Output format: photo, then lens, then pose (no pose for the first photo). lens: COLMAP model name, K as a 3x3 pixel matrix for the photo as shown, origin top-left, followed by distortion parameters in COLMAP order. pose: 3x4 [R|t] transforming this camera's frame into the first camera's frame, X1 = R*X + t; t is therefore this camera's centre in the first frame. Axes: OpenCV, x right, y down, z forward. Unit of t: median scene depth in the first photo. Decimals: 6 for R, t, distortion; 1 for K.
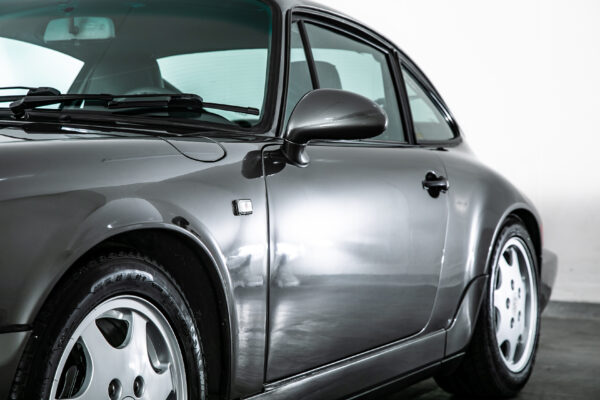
lens RADIAL K [[1358.9, 0, 301.6], [0, 1358.9, 197.6], [0, 0, 1]] dist [0.483681, 0.000000]
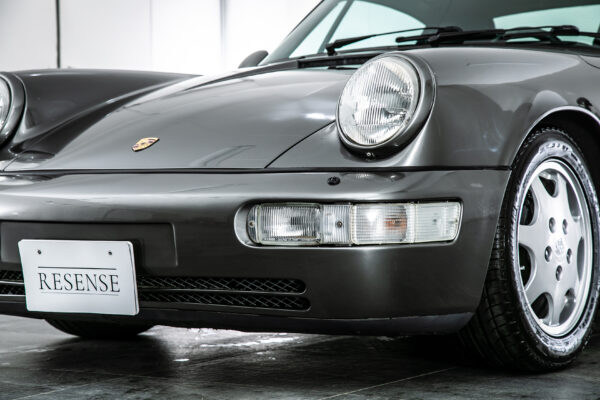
lens RADIAL K [[1417.3, 0, 303.1], [0, 1417.3, 199.9], [0, 0, 1]] dist [0.371829, 0.000000]
pose [[0.991582, -0.005746, -0.129351, -0.149530], [0.004124, 0.999910, -0.012805, 0.099715], [0.129412, 0.012163, 0.991516, -0.349785]]
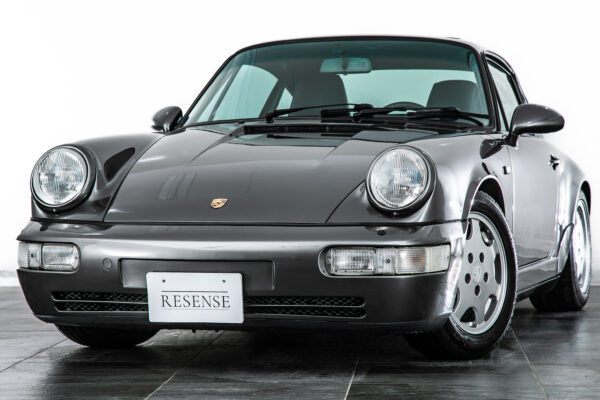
lens RADIAL K [[1861.6, 0, 301.6], [0, 1861.6, 200.9], [0, 0, 1]] dist [0.573403, 0.000000]
pose [[0.987201, -0.006729, 0.159341, -0.631527], [0.007654, 0.999957, -0.005196, 0.052212], [-0.159300, 0.006349, 0.987210, -1.272750]]
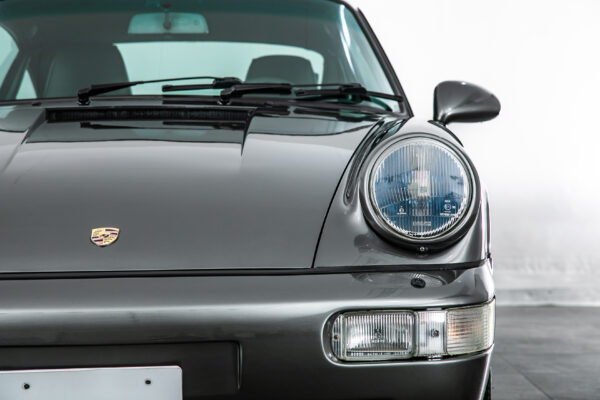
lens RADIAL K [[1633.3, 0, 303.4], [0, 1633.3, 200.9], [0, 0, 1]] dist [0.607471, 0.000000]
pose [[0.897755, -0.019210, 0.440076, -0.728390], [0.023729, 0.999707, -0.004769, 0.030460], [-0.439856, 0.014724, 0.897948, -0.243967]]
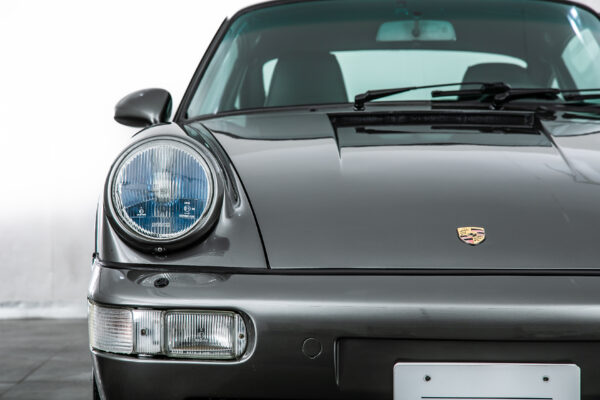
lens RADIAL K [[1633.3, 0, 297.8], [0, 1633.3, 198.8], [0, 0, 1]] dist [0.607471, 0.000000]
pose [[0.901439, -0.007886, 0.432835, -0.931015], [0.016006, 0.999758, -0.015121, 0.035270], [-0.432611, 0.020559, 0.901346, -0.167432]]
